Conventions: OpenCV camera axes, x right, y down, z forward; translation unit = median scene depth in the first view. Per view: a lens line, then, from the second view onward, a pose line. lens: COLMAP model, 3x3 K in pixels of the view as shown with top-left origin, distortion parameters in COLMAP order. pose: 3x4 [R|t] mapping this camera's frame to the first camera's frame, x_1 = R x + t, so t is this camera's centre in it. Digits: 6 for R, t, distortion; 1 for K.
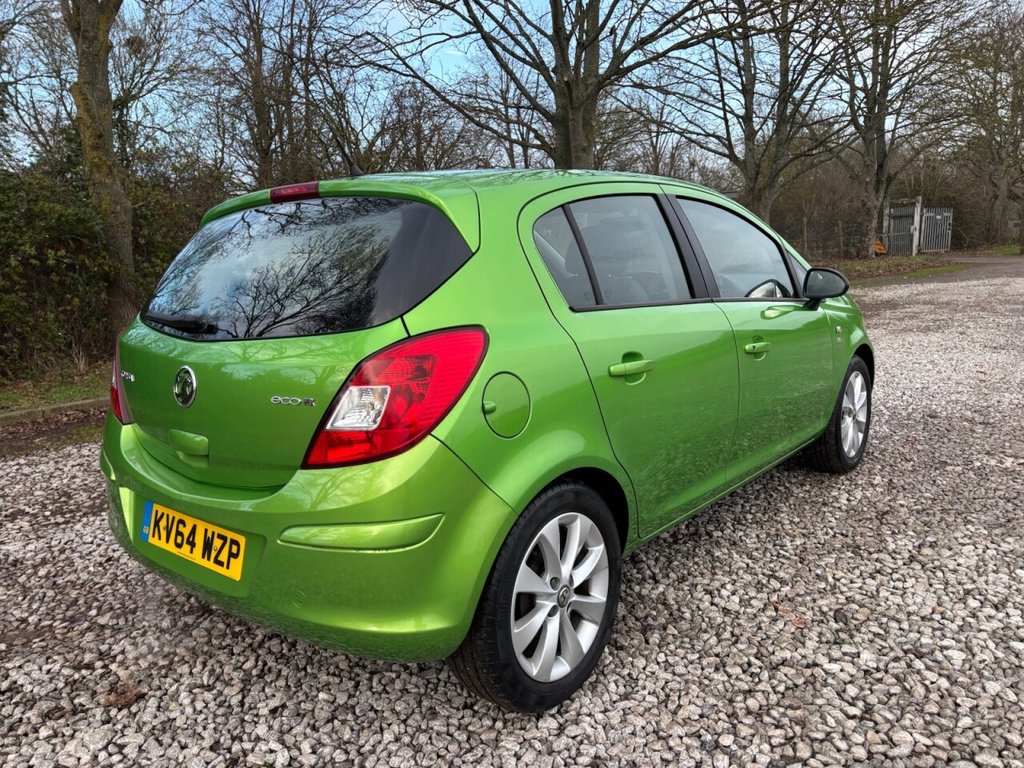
lens RADIAL K [[753.5, 0, 513.5], [0, 753.5, 388.2], [0, 0, 1]] dist [0.067306, -0.068662]
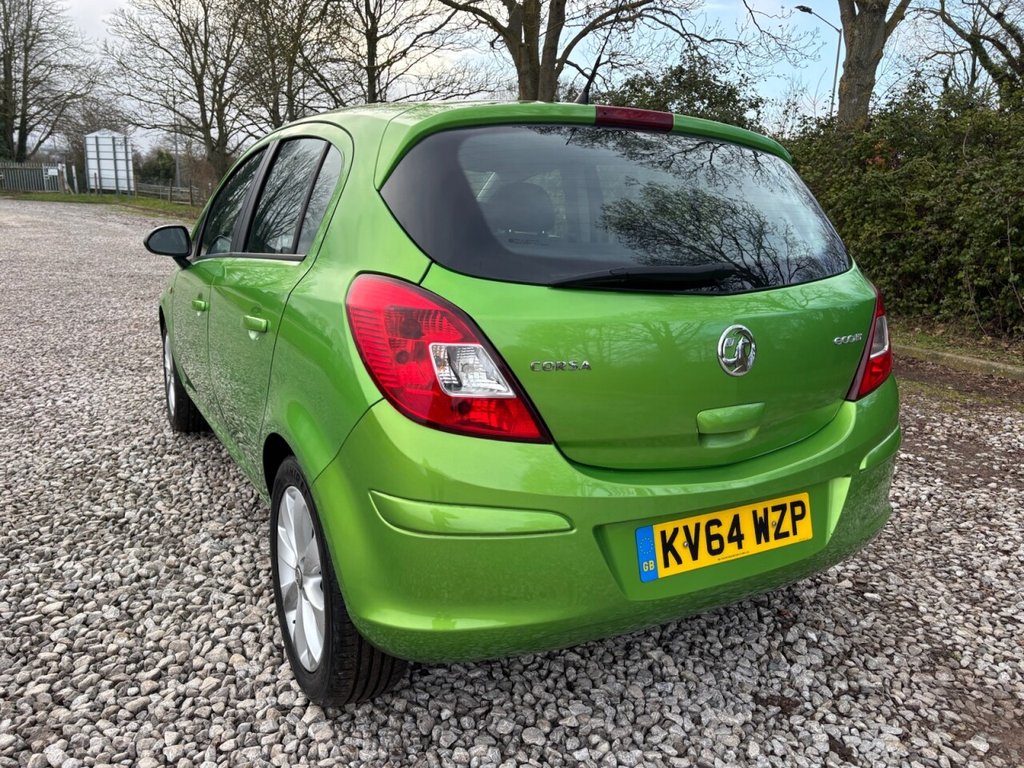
lens RADIAL K [[753.5, 0, 513.5], [0, 753.5, 388.2], [0, 0, 1]] dist [0.067306, -0.068662]
pose [[0.359344, -0.157308, 0.919851, -1.176190], [0.129236, 0.984581, 0.117891, -0.082690], [-0.924213, 0.076515, 0.374133, 0.848121]]
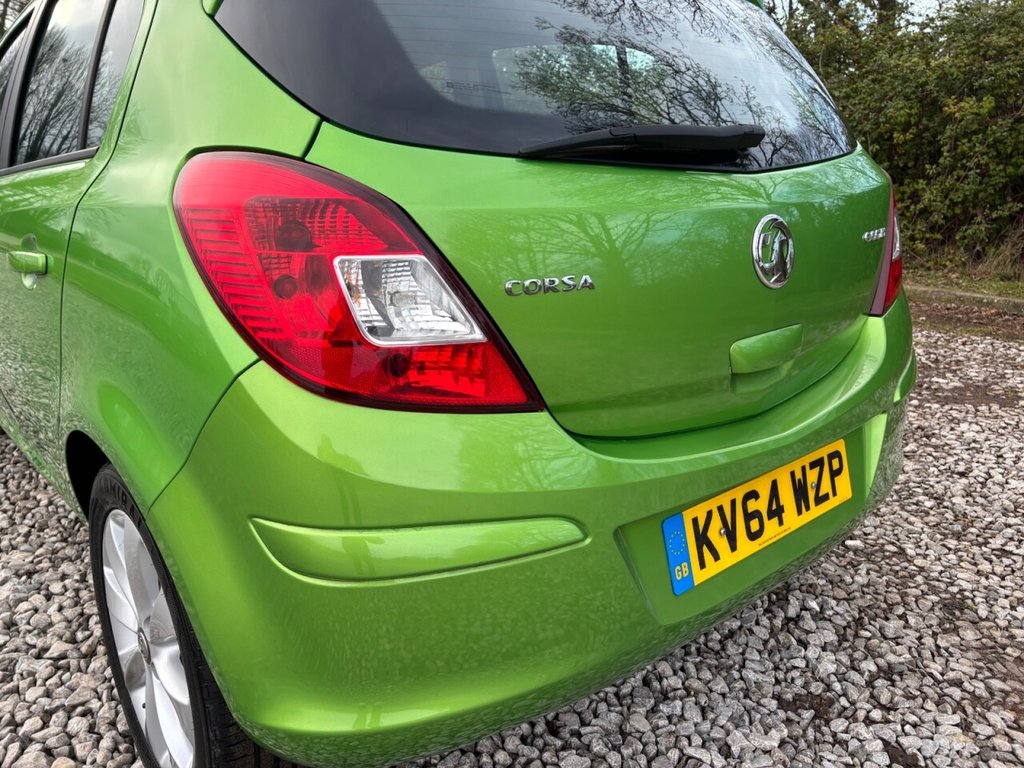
lens RADIAL K [[753.5, 0, 513.5], [0, 753.5, 388.2], [0, 0, 1]] dist [0.067306, -0.068662]
pose [[0.171513, -0.237869, 0.956034, -0.957401], [0.180941, 0.961512, 0.206771, -0.052617], [-0.968423, 0.137522, 0.207952, 1.000224]]
